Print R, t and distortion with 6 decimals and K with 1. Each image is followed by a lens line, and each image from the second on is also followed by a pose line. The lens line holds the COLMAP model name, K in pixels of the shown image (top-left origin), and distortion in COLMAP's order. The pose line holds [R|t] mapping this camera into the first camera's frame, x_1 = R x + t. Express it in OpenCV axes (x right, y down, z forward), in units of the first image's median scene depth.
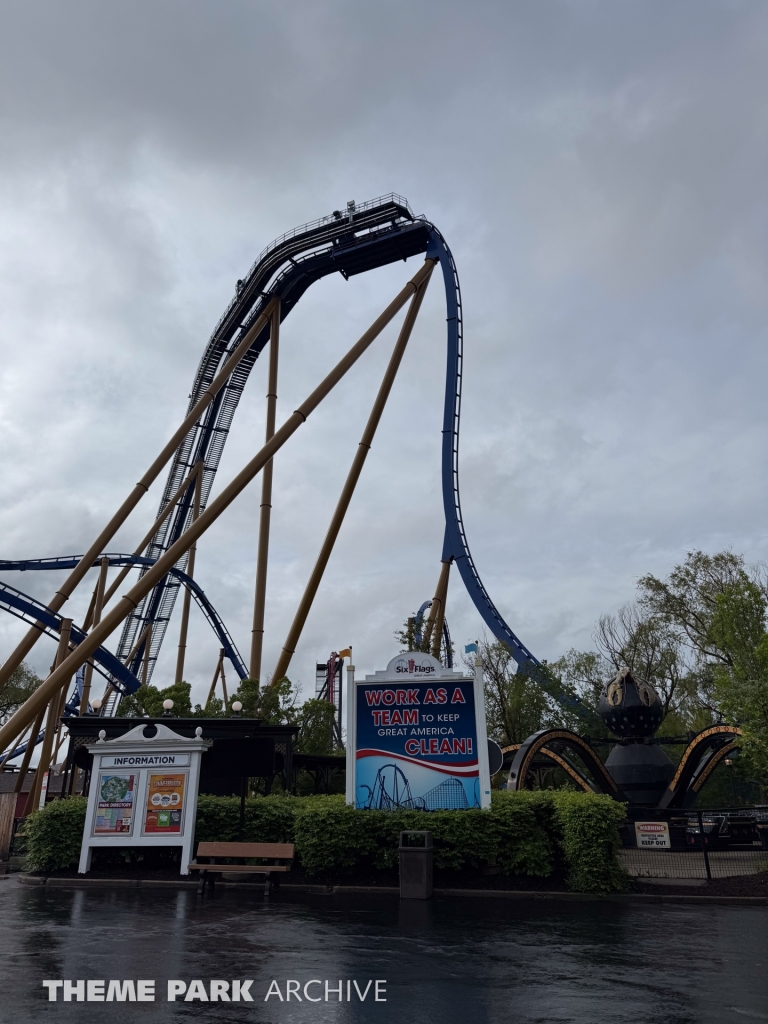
lens RADIAL K [[723.8, 0, 384.6], [0, 723.8, 504.4], [0, 0, 1]] dist [0.057266, -0.071247]
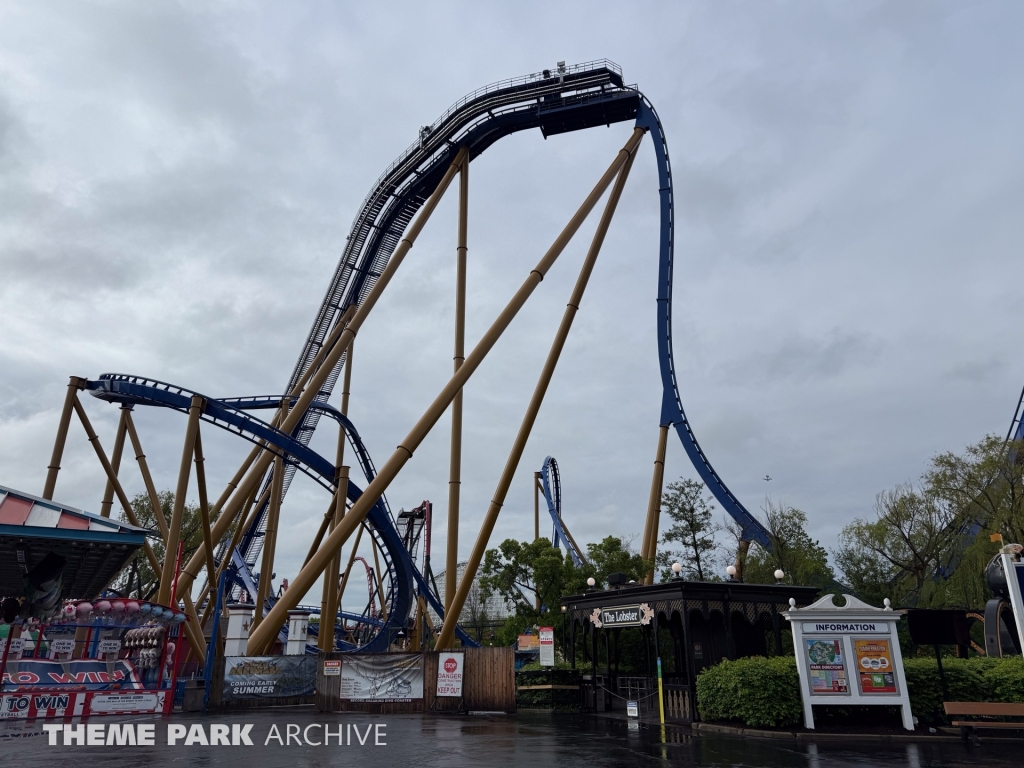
lens RADIAL K [[723.8, 0, 513.4], [0, 723.8, 372.2], [0, 0, 1]] dist [0.057266, -0.071247]
pose [[0.989745, 0.062532, 0.128434, -0.262476], [-0.065801, 0.997604, 0.021367, -0.005995], [-0.126790, -0.029599, 0.991488, -0.004027]]
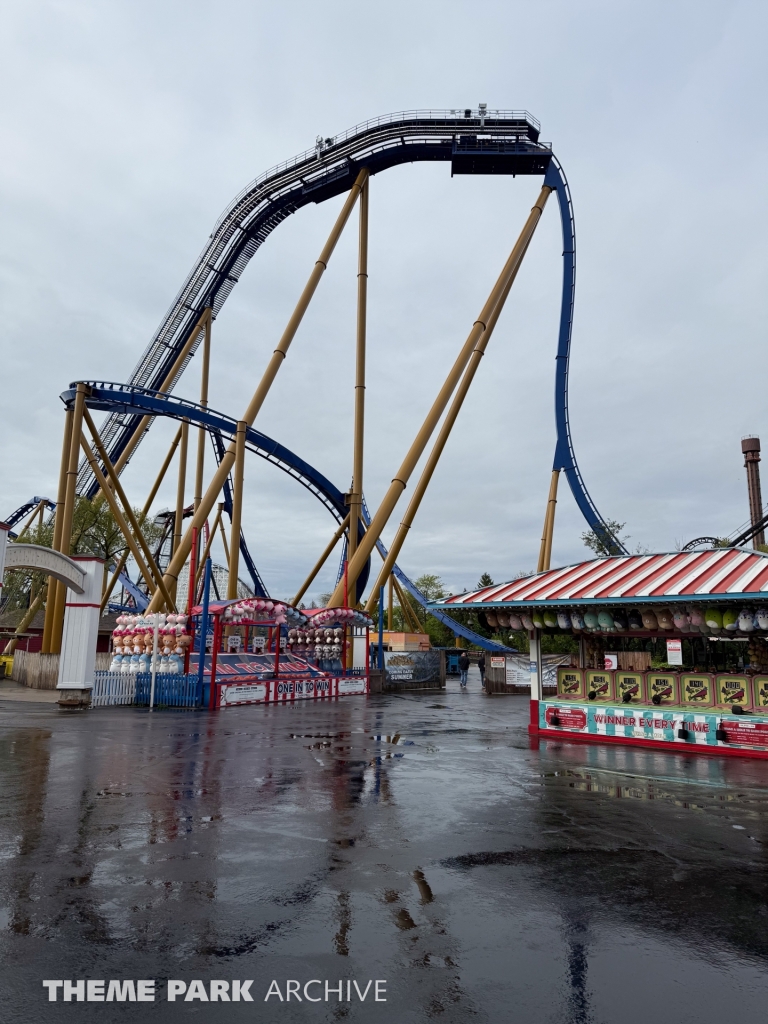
lens RADIAL K [[738.7, 0, 384.0], [0, 738.7, 512.0], [0, 0, 1]] dist [0.061542, -0.144659]
pose [[0.920761, 0.099090, 0.377332, -0.630474], [-0.176386, 0.968441, 0.176094, -0.020170], [-0.347975, -0.228697, 0.909181, -0.047243]]
